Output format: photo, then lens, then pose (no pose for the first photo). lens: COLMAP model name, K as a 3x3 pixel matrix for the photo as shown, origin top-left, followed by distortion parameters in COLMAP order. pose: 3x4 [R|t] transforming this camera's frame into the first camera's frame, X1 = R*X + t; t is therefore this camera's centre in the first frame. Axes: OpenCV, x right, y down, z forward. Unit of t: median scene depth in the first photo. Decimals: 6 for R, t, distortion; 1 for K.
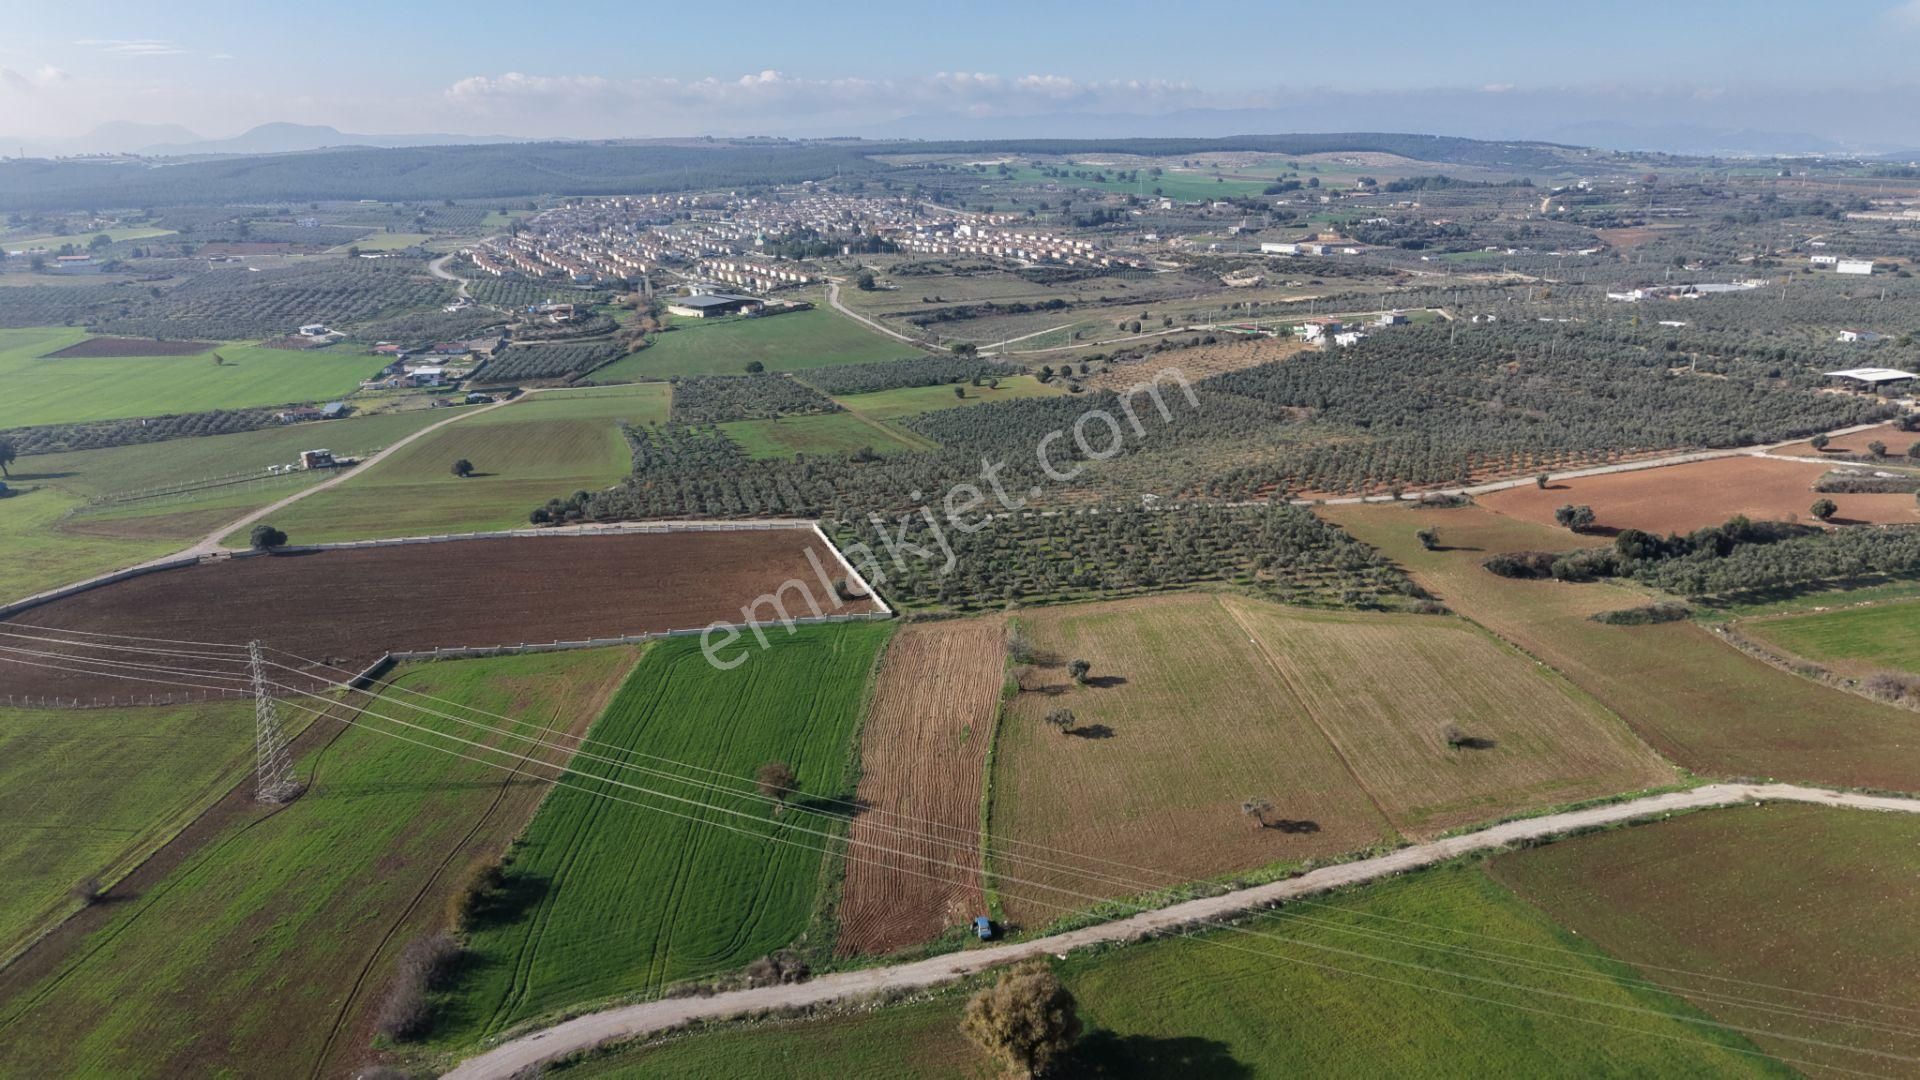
lens RADIAL K [[1271.1, 0, 952.5], [0, 1271.1, 543.1], [0, 0, 1]] dist [0.044880, -0.054722]
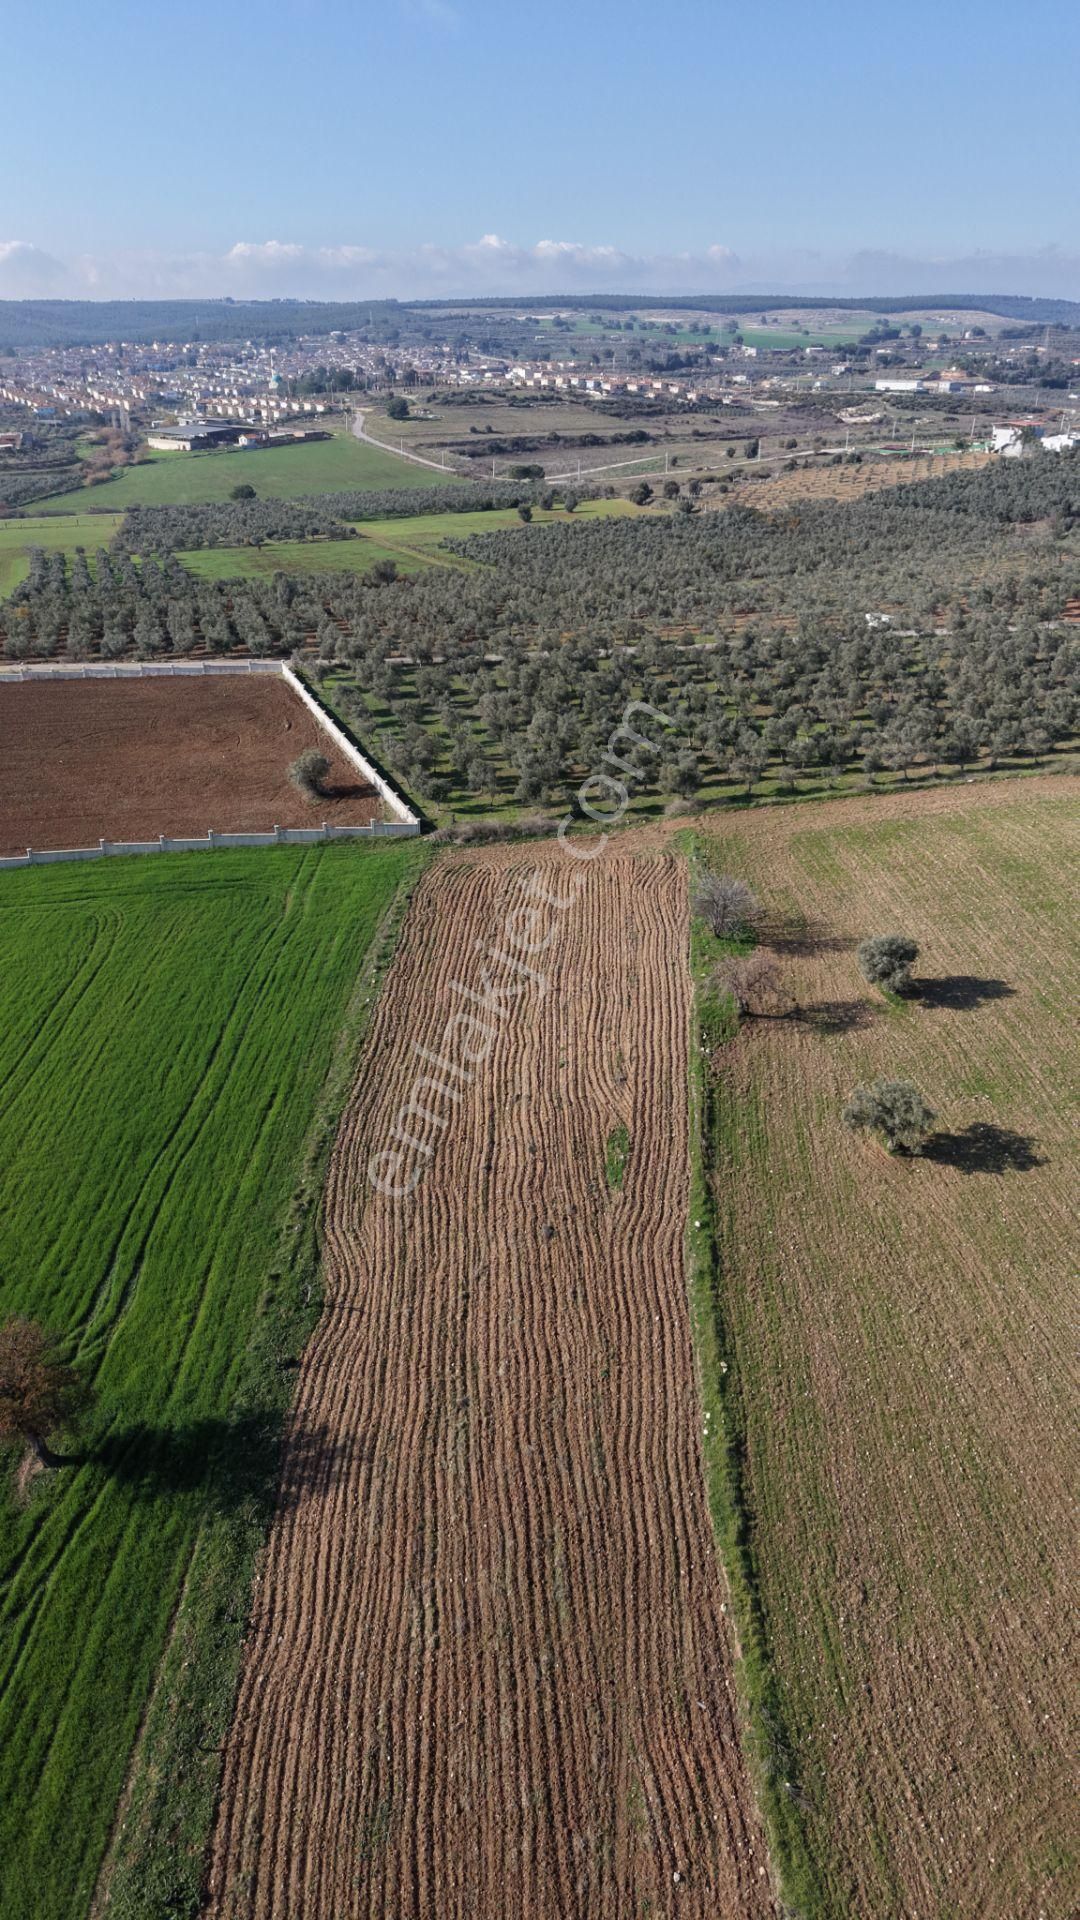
lens RADIAL K [[1271.1, 0, 542.1], [0, 1271.1, 963.5], [0, 0, 1]] dist [0.044880, -0.054722]
pose [[0.999515, -0.008047, 0.030080, -0.010497], [0.003169, 0.987299, 0.158843, 0.019156], [-0.030976, -0.158670, 0.986846, 0.315018]]
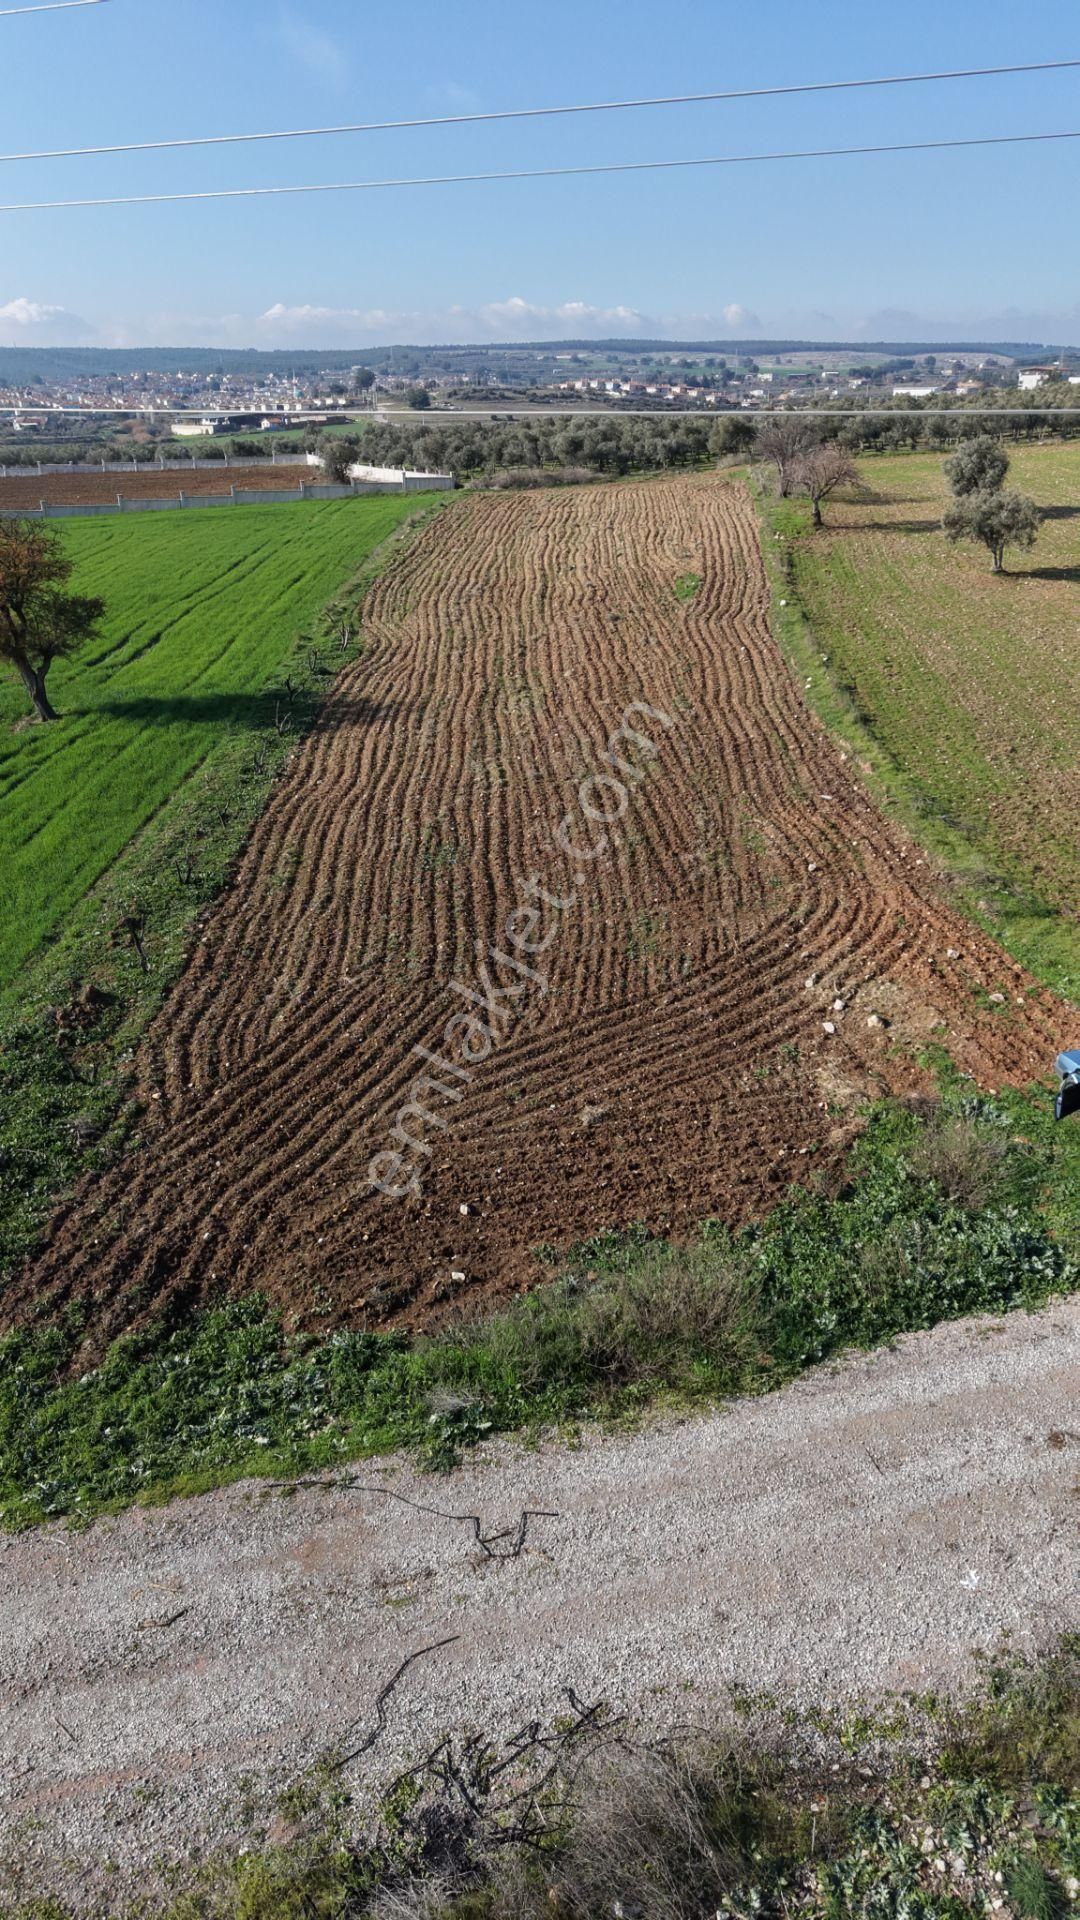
lens RADIAL K [[1271.1, 0, 543.1], [0, 1271.1, 965.0], [0, 0, 1]] dist [0.044880, -0.054722]
pose [[0.999777, -0.001376, 0.021065, -0.016138], [-0.001194, 0.992590, 0.121508, 0.099838], [-0.021076, -0.121506, 0.992367, 0.321814]]
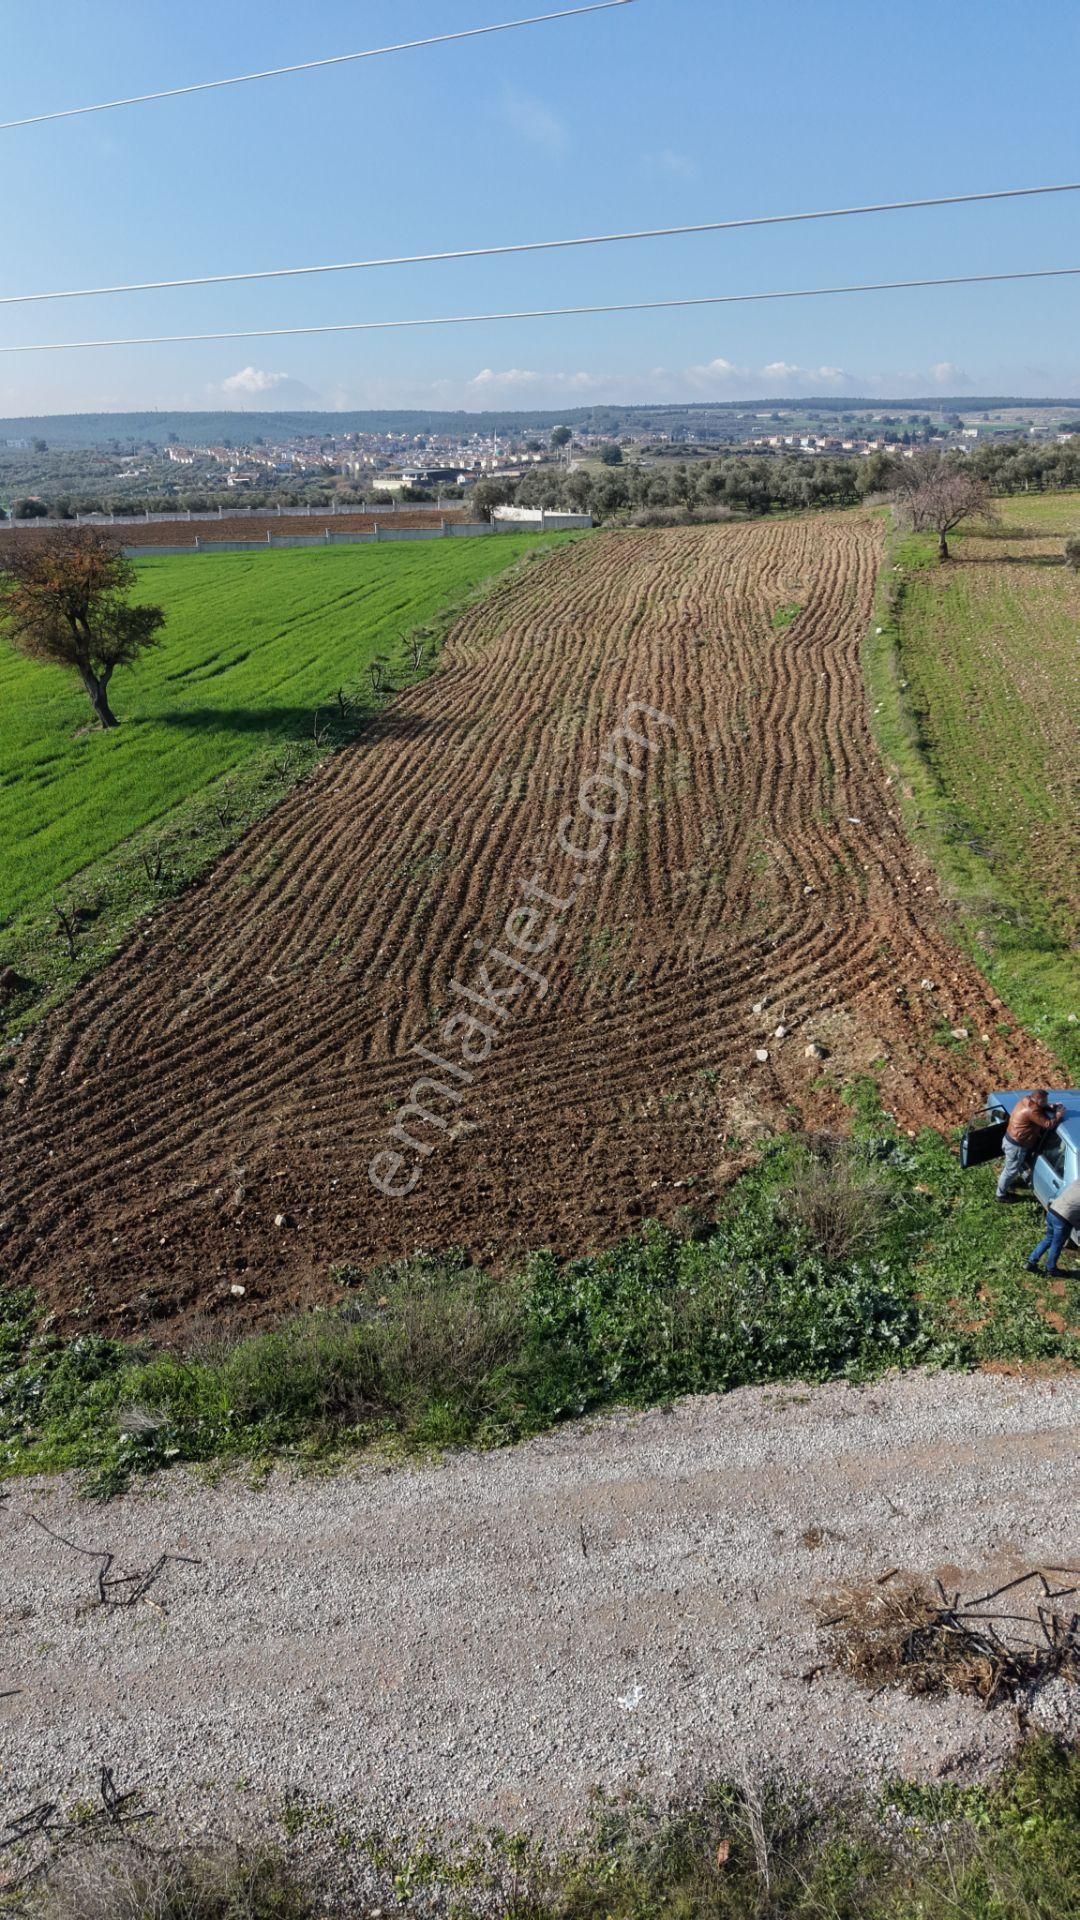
lens RADIAL K [[1271.1, 0, 545.8], [0, 1271.1, 968.4], [0, 0, 1]] dist [0.044880, -0.054722]
pose [[0.992424, 0.049643, -0.112380, -0.004285], [-0.039844, 0.995339, 0.087818, 0.102086], [0.116216, -0.082675, 0.989777, 0.326890]]
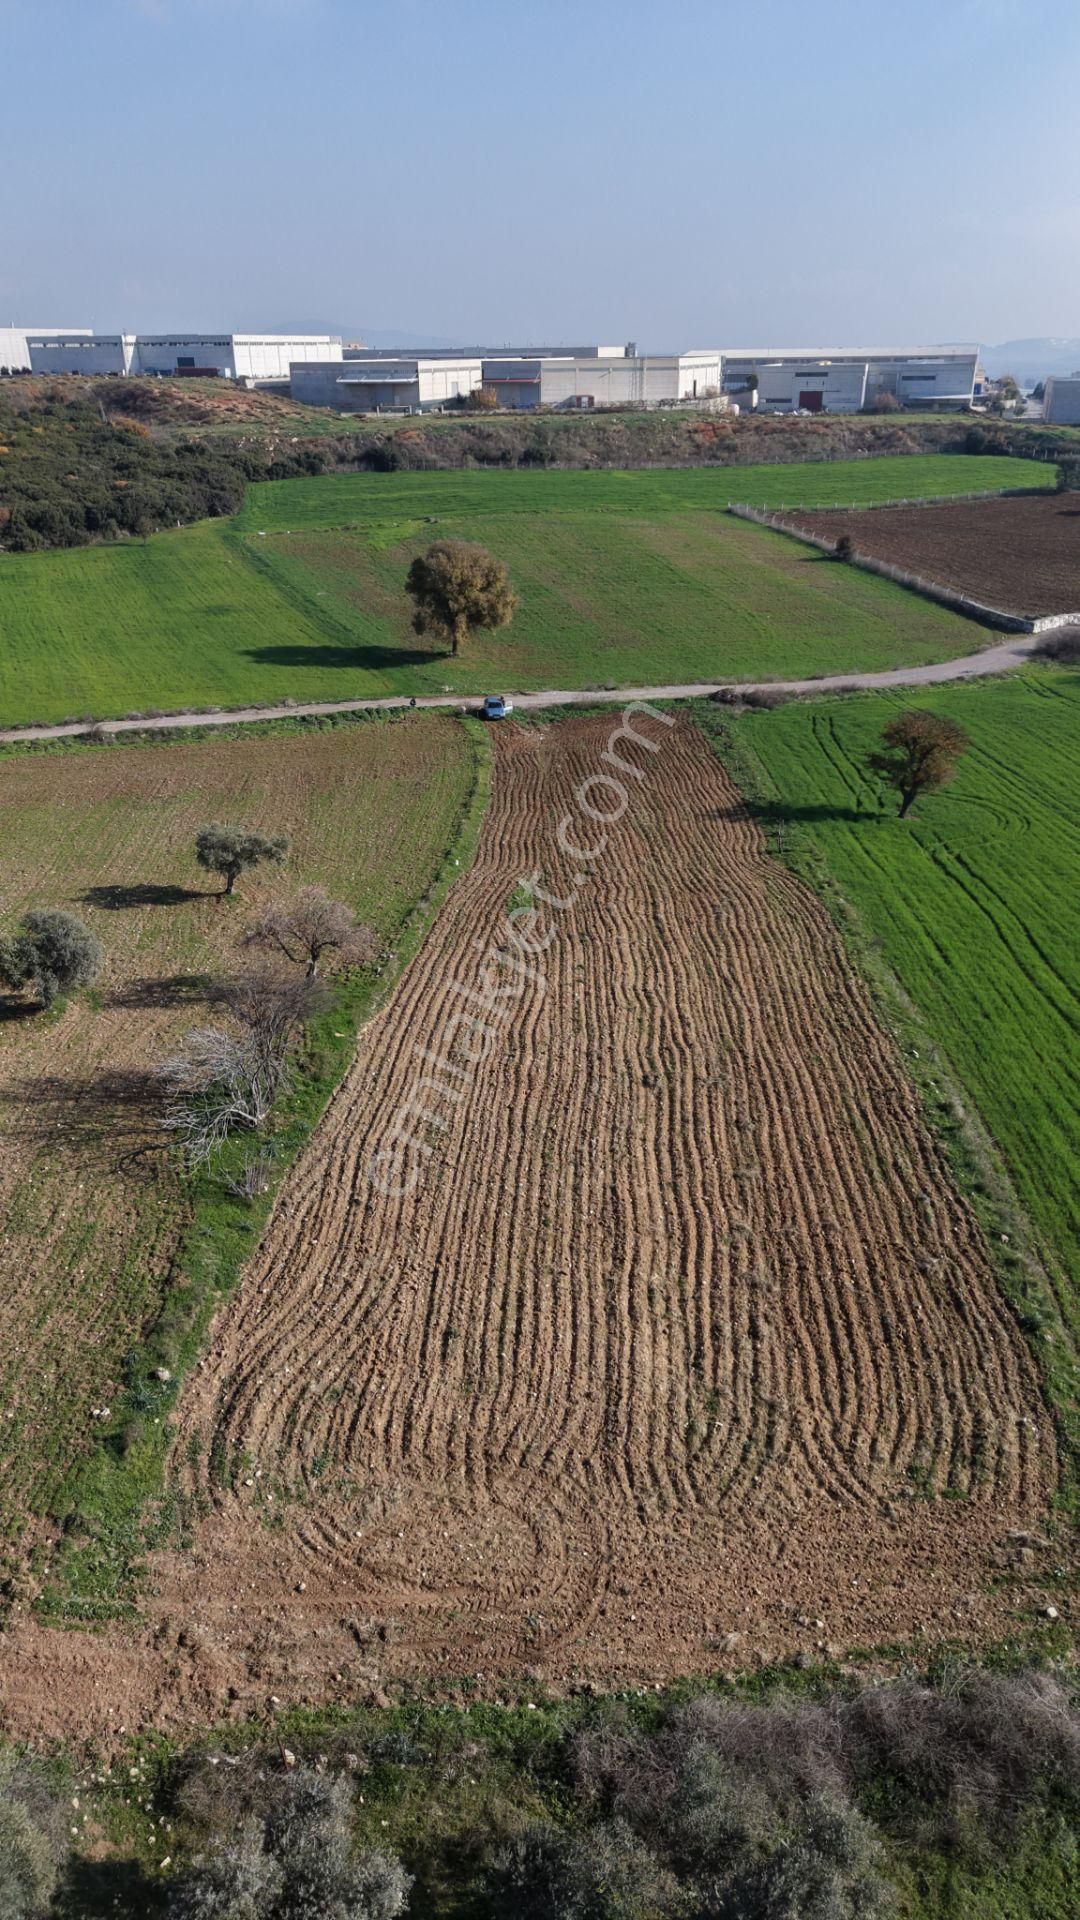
lens RADIAL K [[1271.1, 0, 550.1], [0, 1271.1, 958.5], [0, 0, 1]] dist [0.044880, -0.054722]
pose [[-0.999220, 0.031683, -0.023583, 0.005021], [0.007588, 0.739956, 0.672613, -0.032503], [0.038761, 0.671909, -0.739619, 0.608672]]
